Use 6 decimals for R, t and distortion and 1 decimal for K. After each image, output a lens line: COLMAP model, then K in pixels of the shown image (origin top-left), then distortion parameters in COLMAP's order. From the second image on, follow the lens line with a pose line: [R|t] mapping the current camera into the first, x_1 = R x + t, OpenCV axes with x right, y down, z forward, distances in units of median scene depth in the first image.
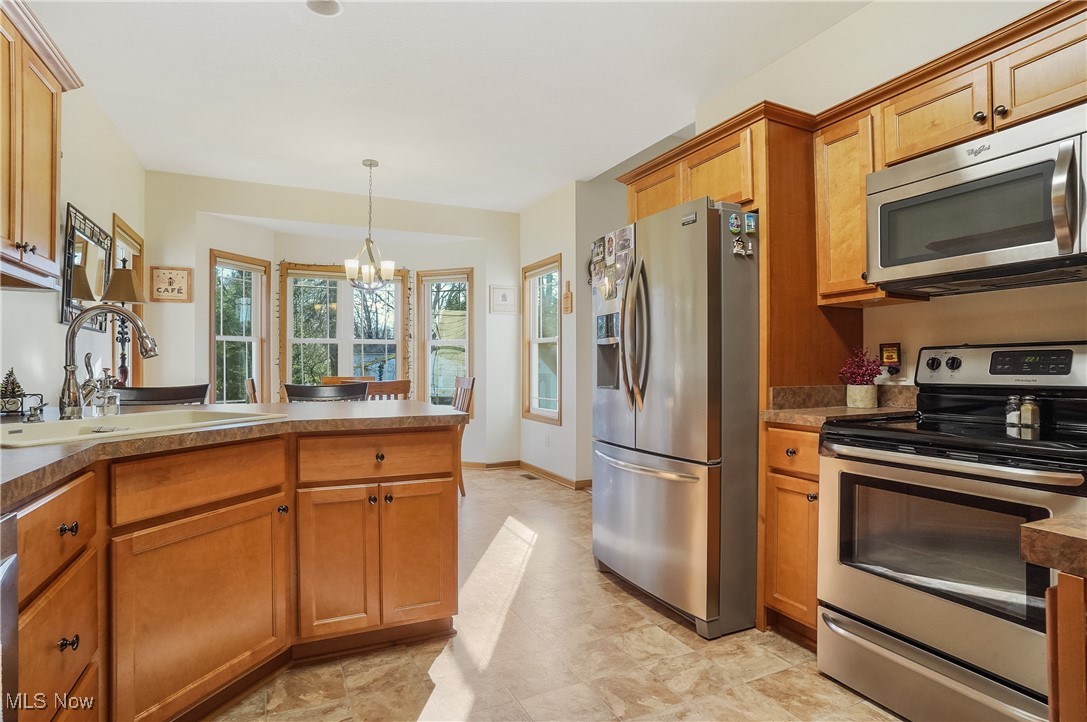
lens RADIAL K [[569.8, 0, 540.5], [0, 569.8, 363.6], [0, 0, 1]] dist [-0.044839, 0.009603]
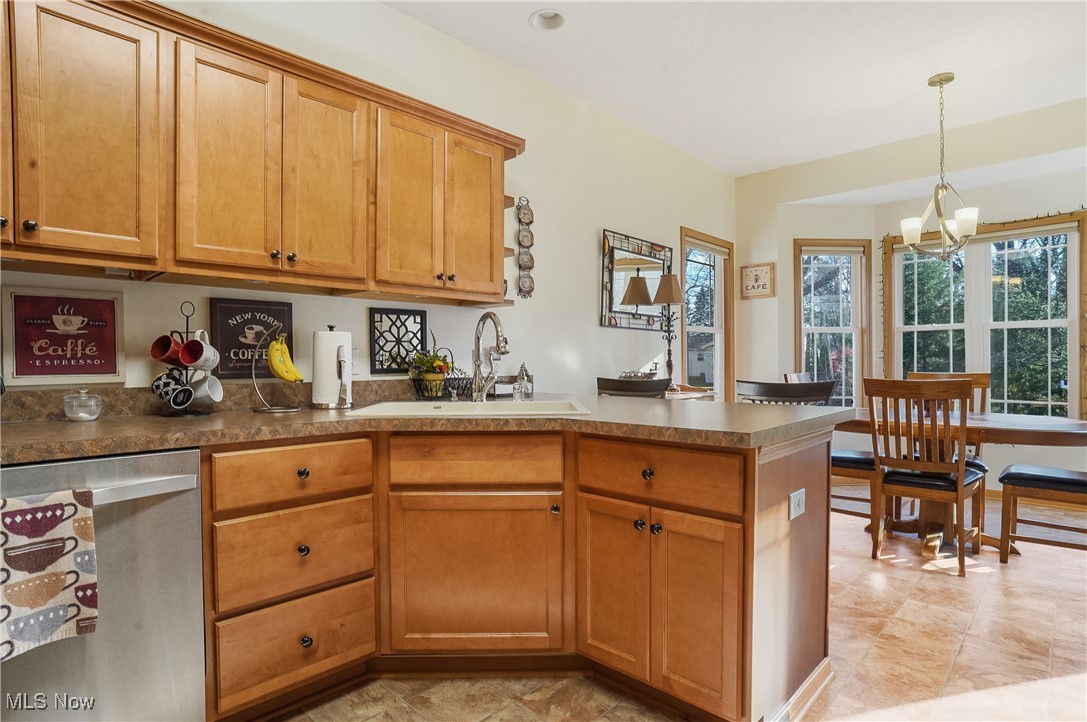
lens RADIAL K [[569.8, 0, 538.5], [0, 569.8, 365.8], [0, 0, 1]] dist [-0.044839, 0.009603]
pose [[0.351404, 0.005888, -0.936205, 0.409488], [0.009081, 0.999912, 0.009697, 0.003099], [0.936180, -0.011910, 0.351320, 0.574019]]
